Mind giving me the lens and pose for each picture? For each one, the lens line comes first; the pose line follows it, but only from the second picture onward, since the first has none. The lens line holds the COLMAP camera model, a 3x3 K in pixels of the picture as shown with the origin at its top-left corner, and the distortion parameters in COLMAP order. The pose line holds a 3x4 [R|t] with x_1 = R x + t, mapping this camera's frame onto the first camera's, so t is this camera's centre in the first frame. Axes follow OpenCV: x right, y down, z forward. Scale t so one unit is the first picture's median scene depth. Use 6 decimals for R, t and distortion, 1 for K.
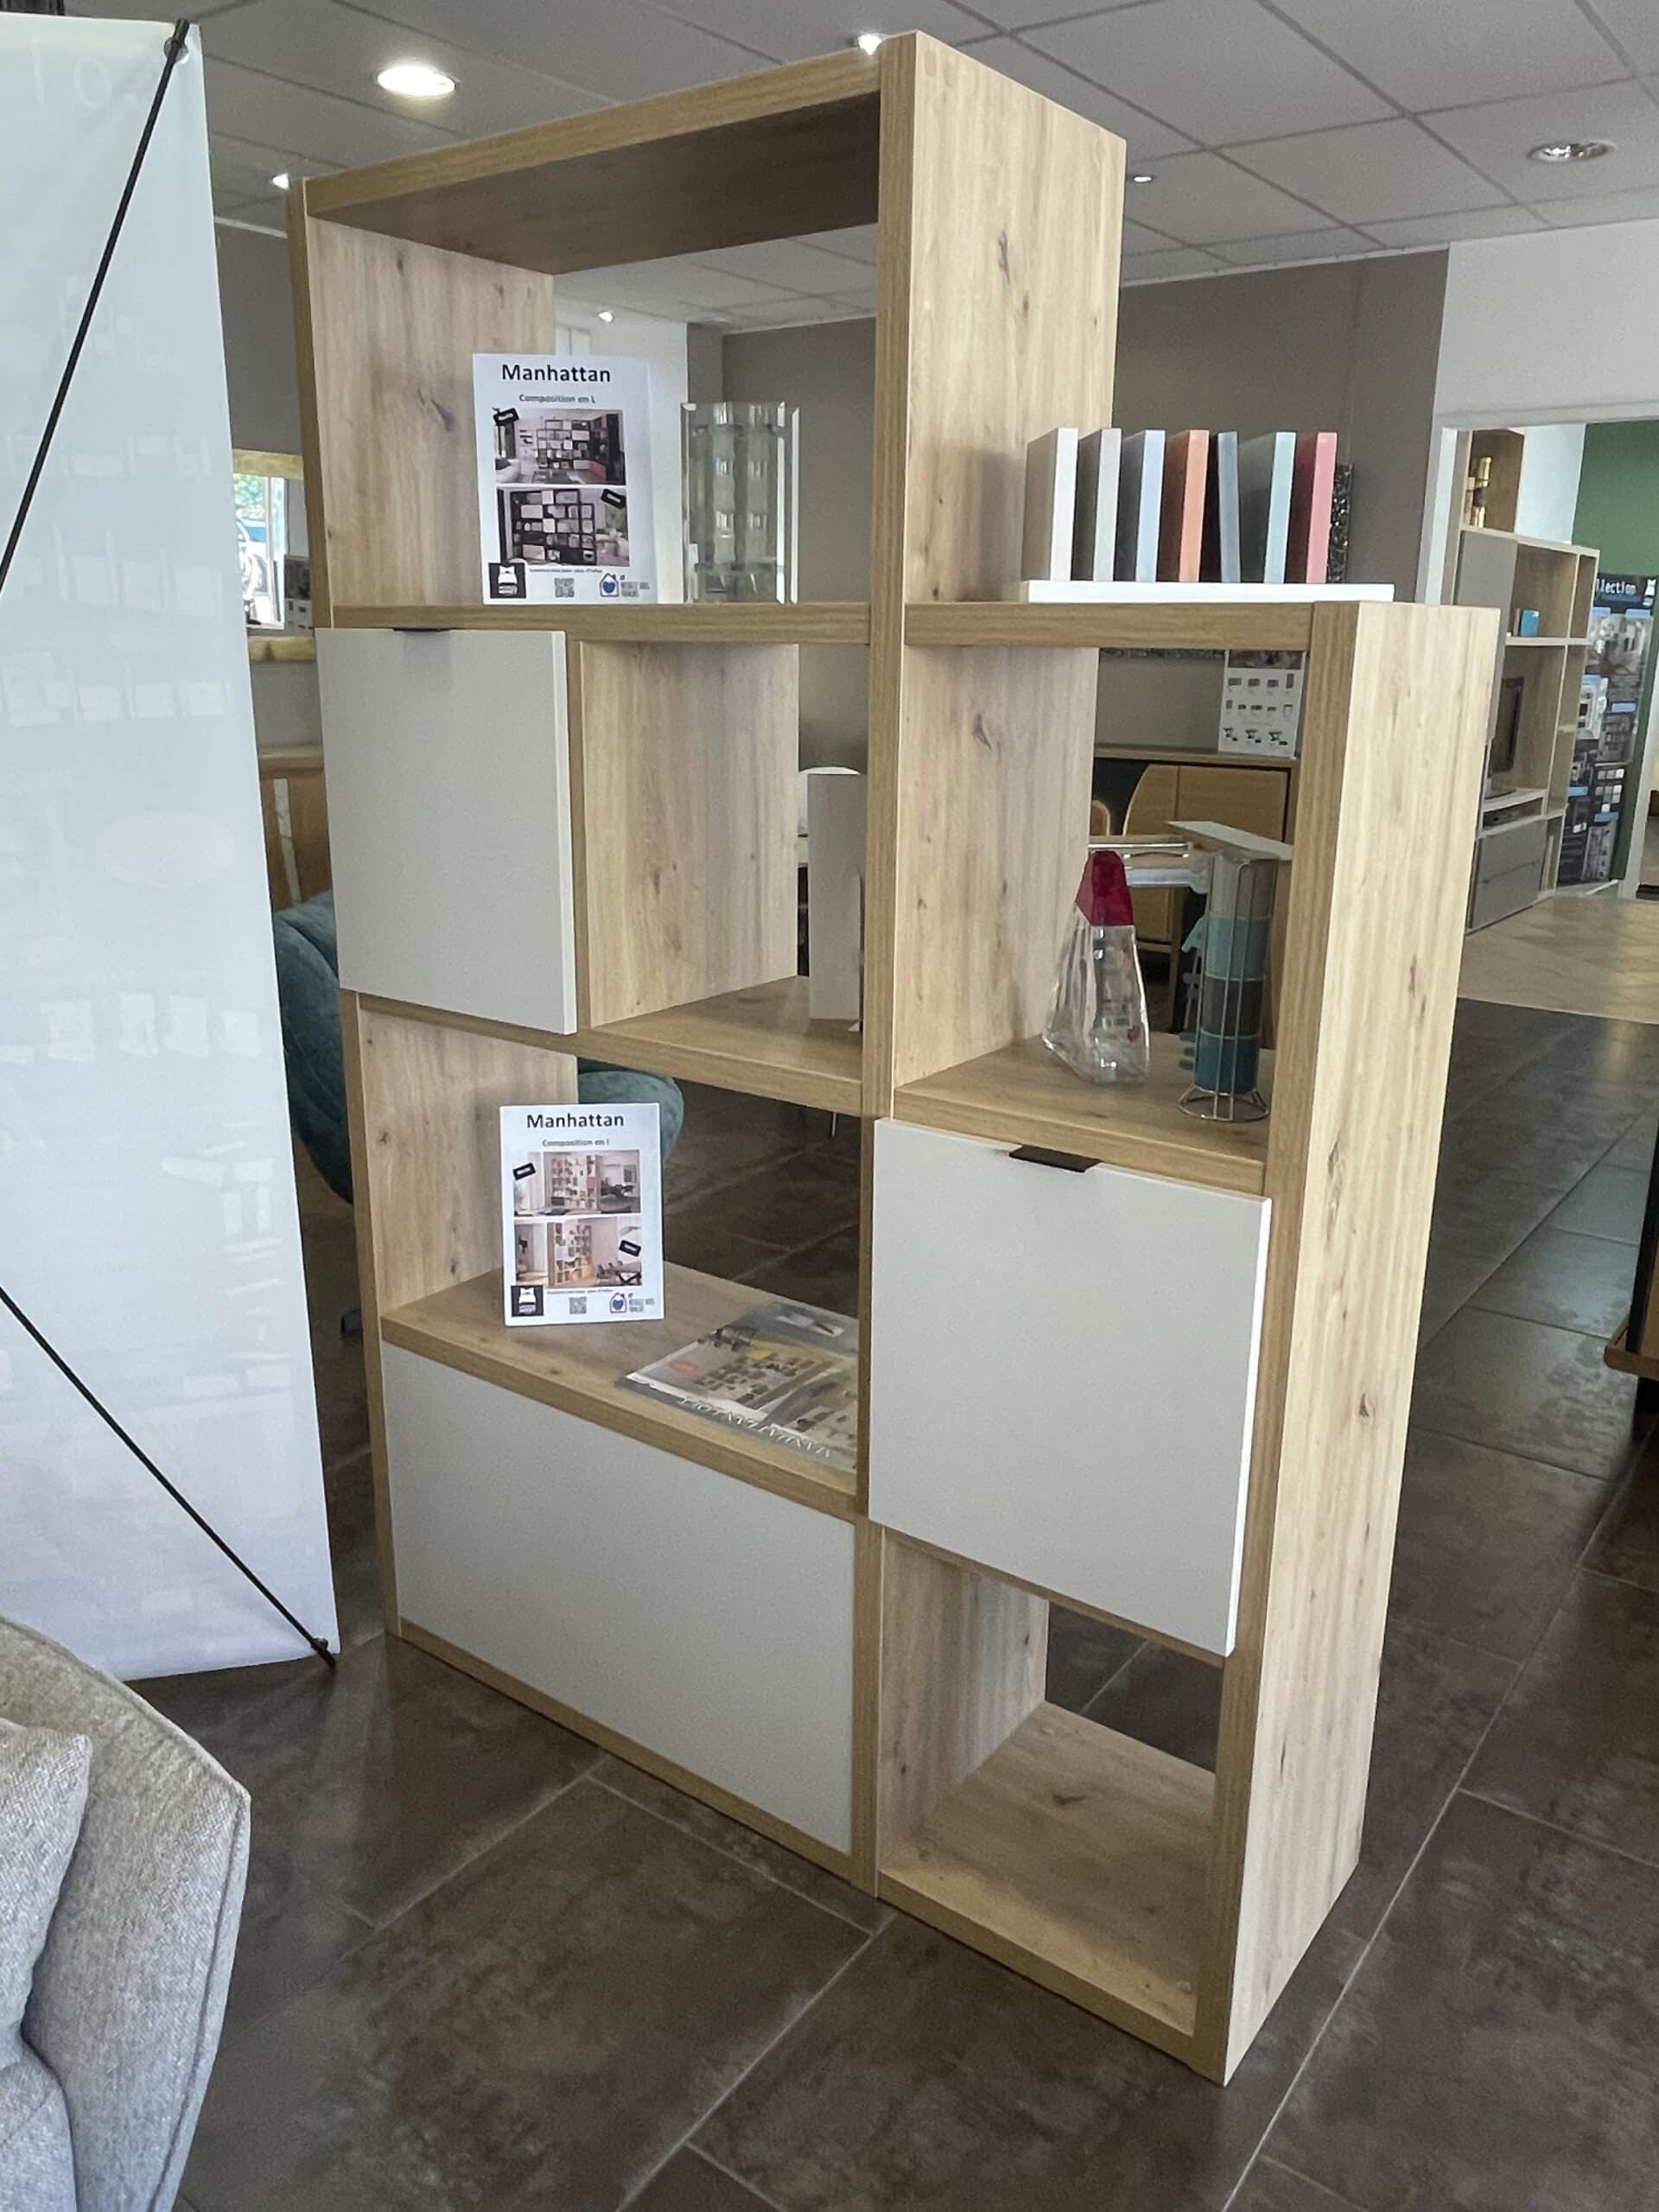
lens RADIAL K [[1644.0, 0, 820.2], [0, 1644.0, 1096.5], [0, 0, 1]] dist [0.007363, 0.002955]
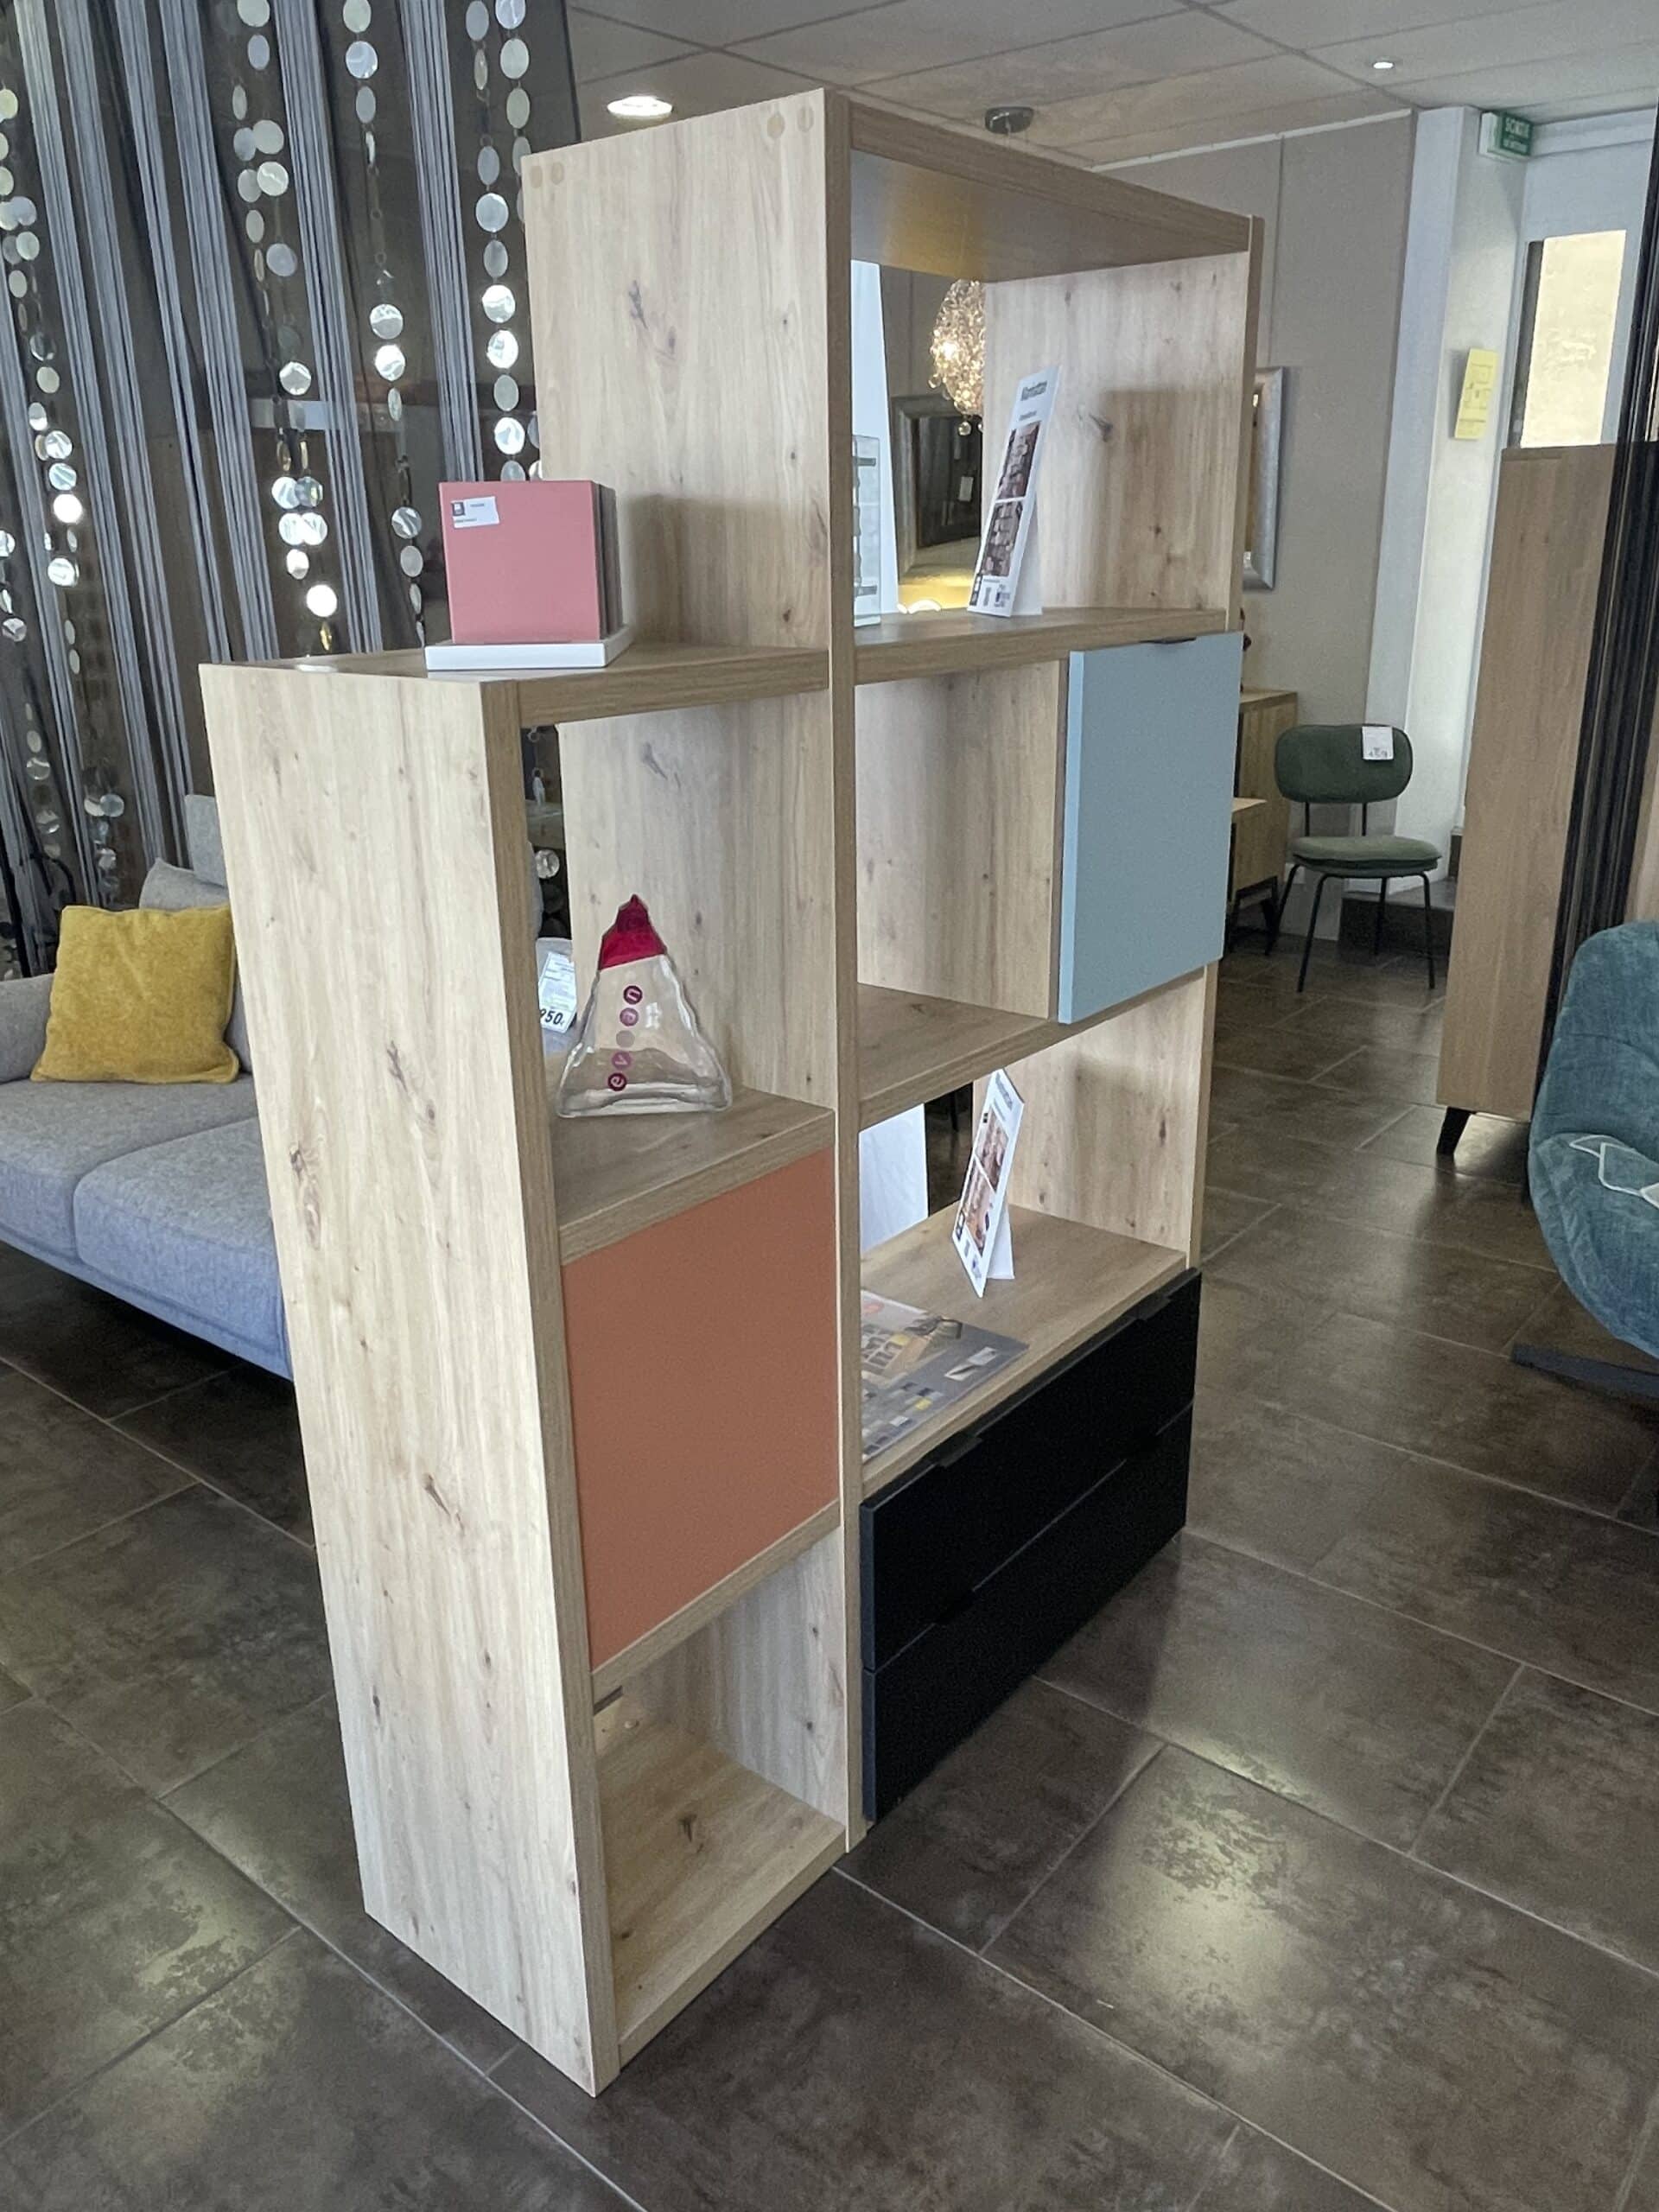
lens RADIAL K [[1644.0, 0, 822.2], [0, 1644.0, 1105.7], [0, 0, 1]] dist [0.007363, 0.002955]
pose [[-0.050421, 0.319979, -0.946082, 1.138246], [-0.256234, 0.911435, 0.321916, -0.379854], [0.965299, 0.258650, 0.036034, 1.103725]]
